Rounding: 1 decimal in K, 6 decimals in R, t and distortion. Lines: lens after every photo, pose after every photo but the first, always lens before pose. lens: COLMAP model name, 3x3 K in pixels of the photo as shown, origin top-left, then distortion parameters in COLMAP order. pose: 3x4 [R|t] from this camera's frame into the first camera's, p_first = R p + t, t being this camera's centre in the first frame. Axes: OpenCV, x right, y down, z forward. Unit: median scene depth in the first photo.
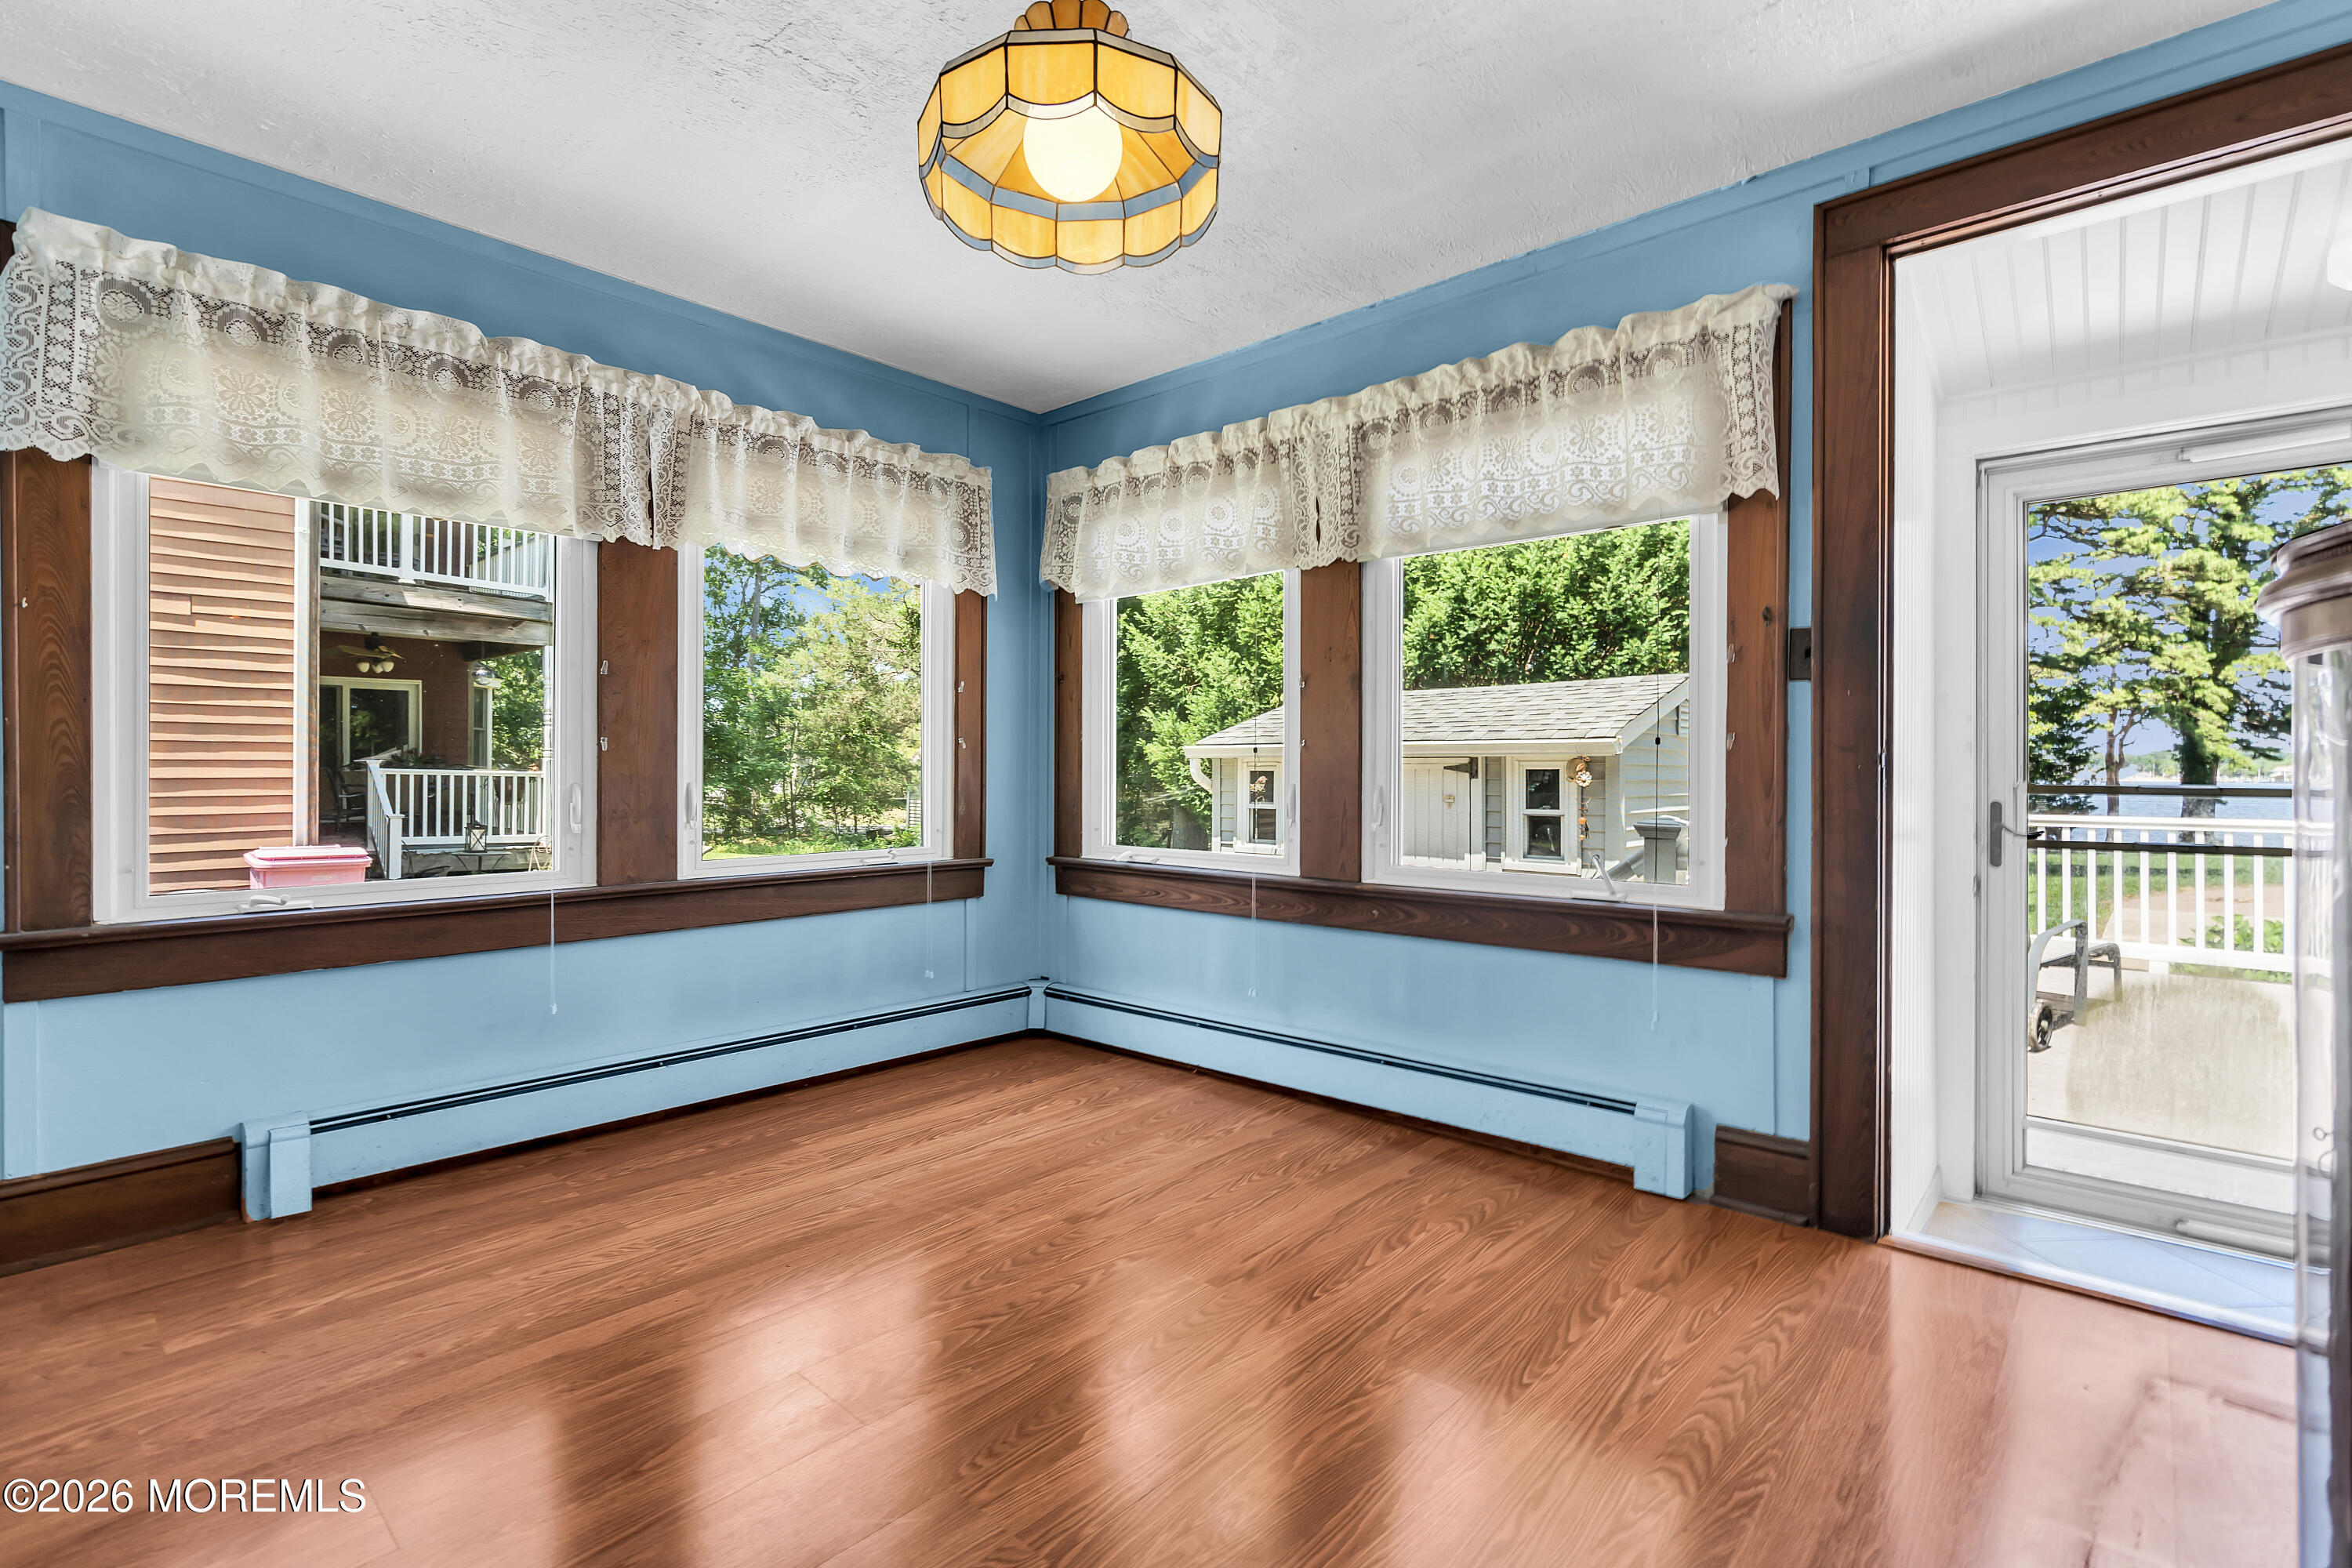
lens RADIAL K [[1072.5, 0, 1167.3], [0, 1072.5, 768.2], [0, 0, 1]] dist [0.000641, 0.000656]
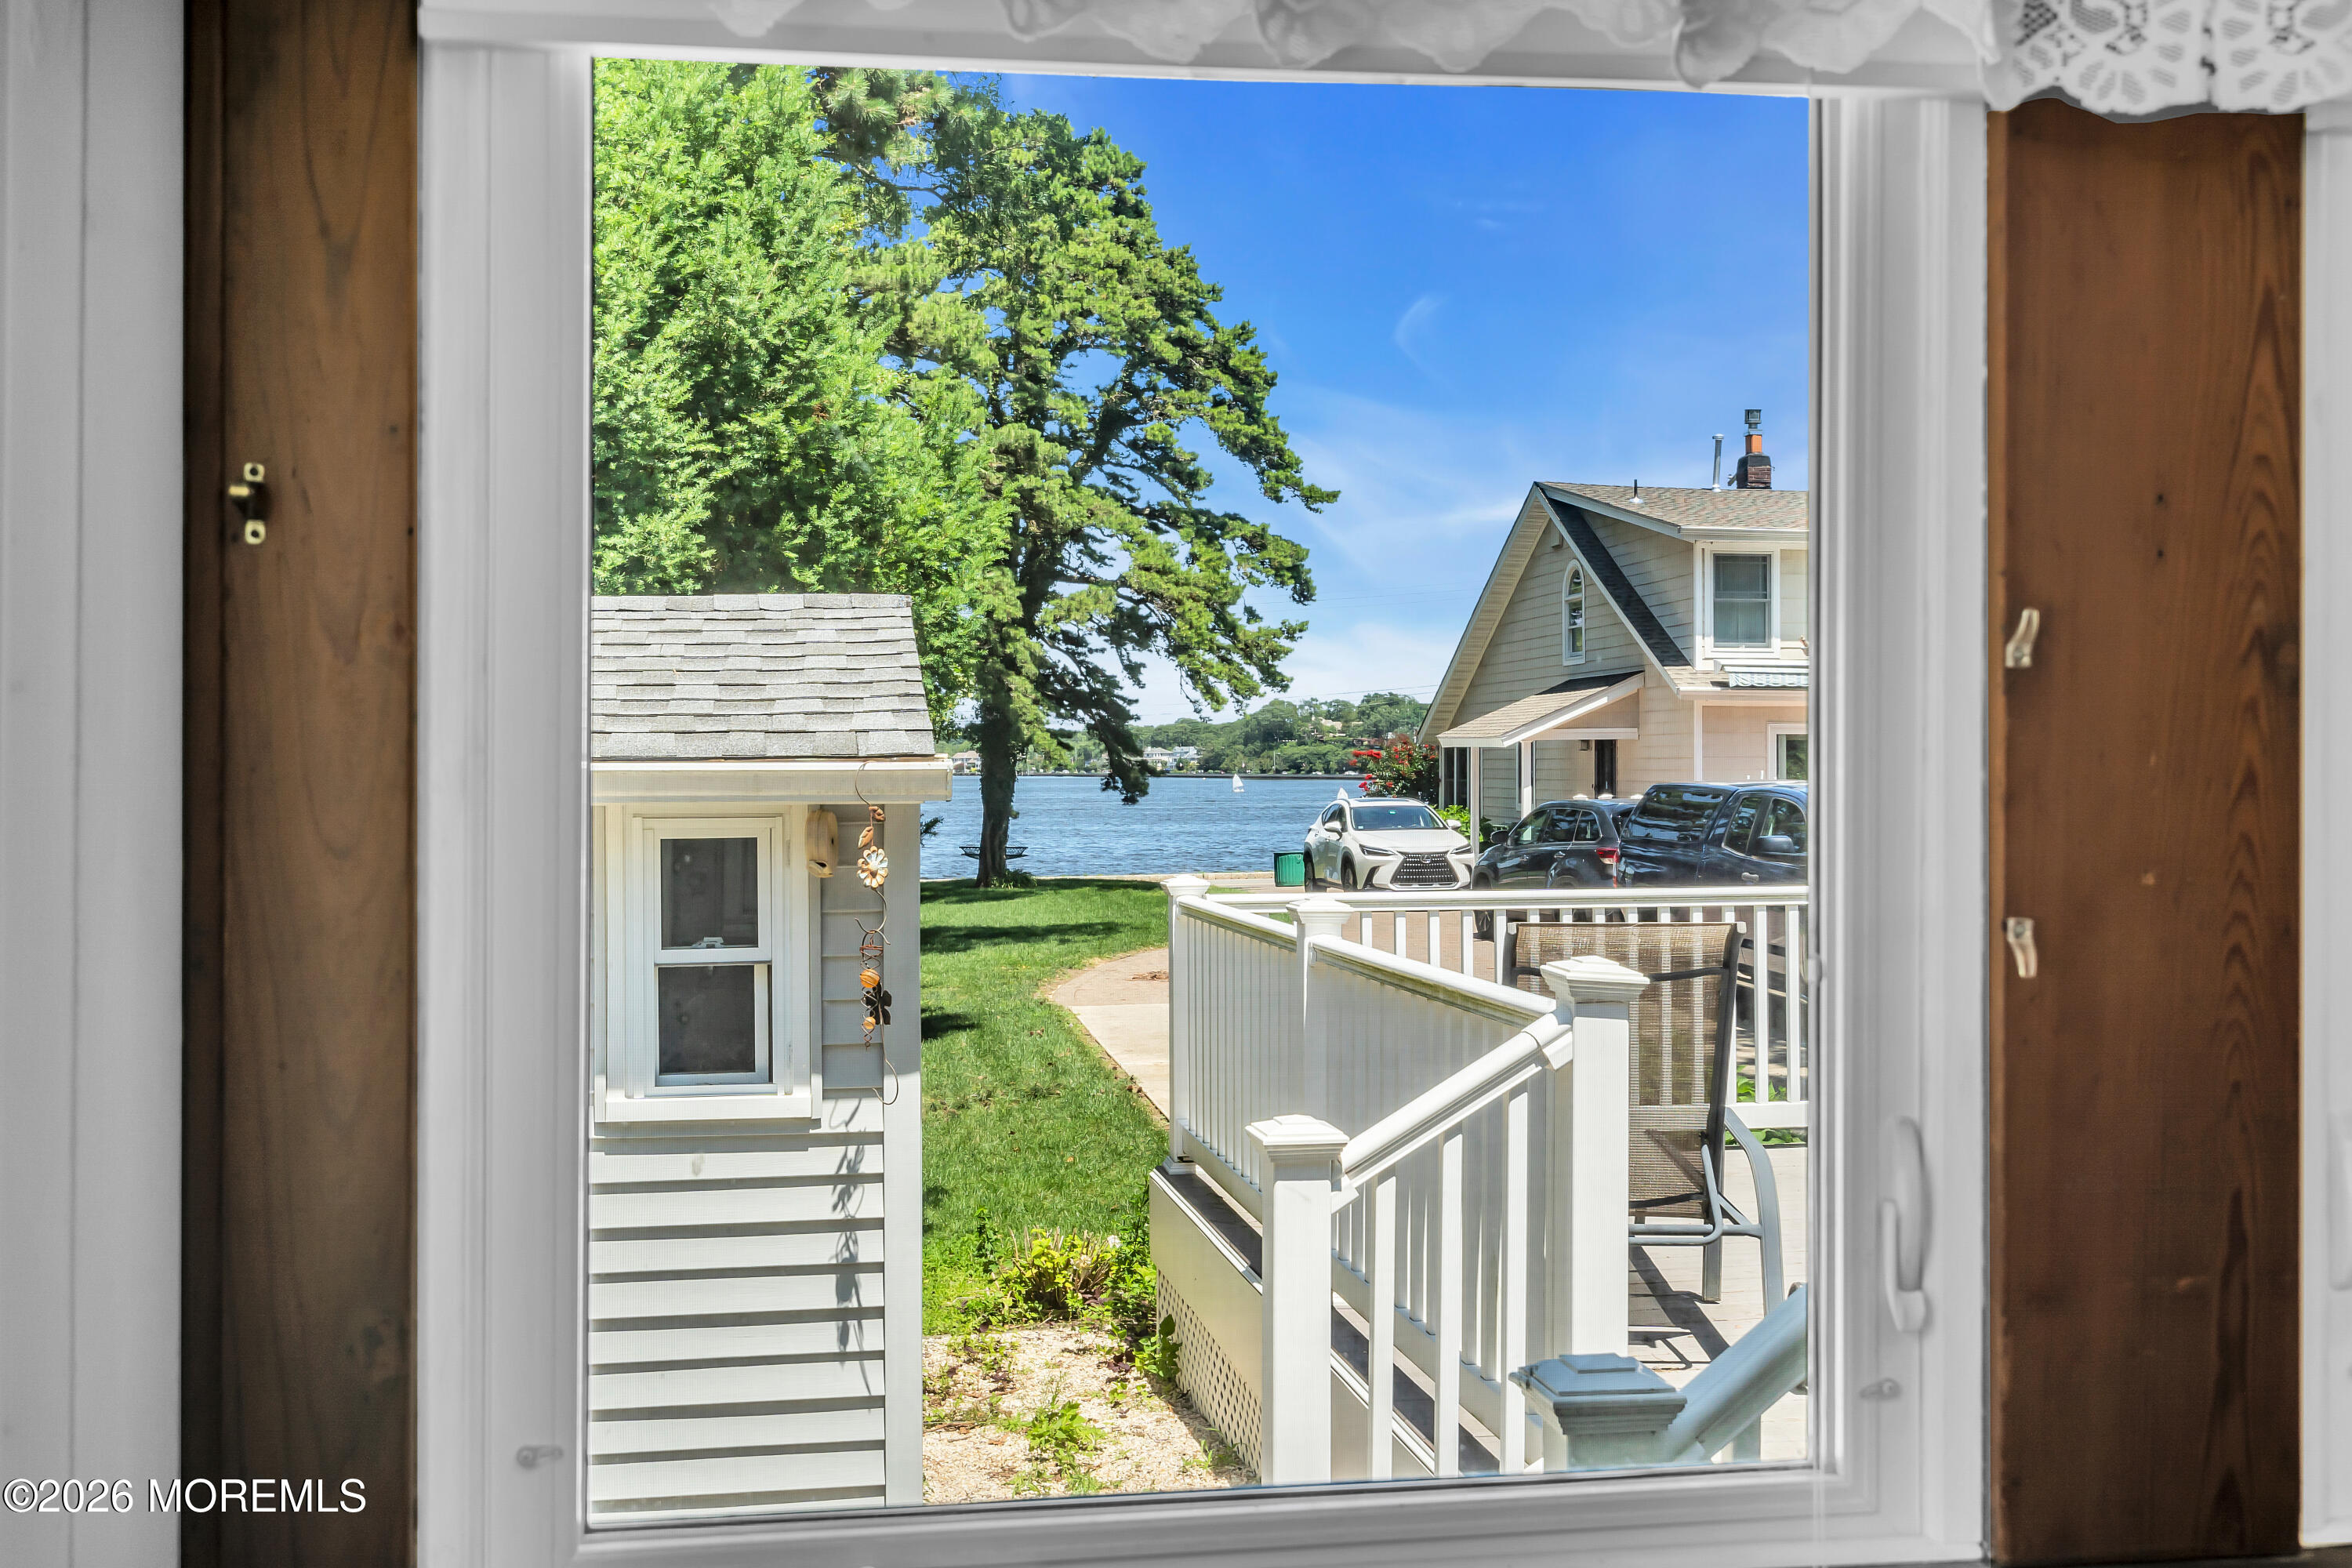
lens RADIAL K [[2248.3, 0, 1168.8], [0, 2248.3, 748.3], [0, 0, 1]] dist [0.001596, 0.004445]
pose [[0.622229, -0.000840, 0.782835, -0.366914], [0.004216, 0.999989, -0.002278, -0.065669], [-0.782824, 0.004718, 0.622226, 0.954661]]
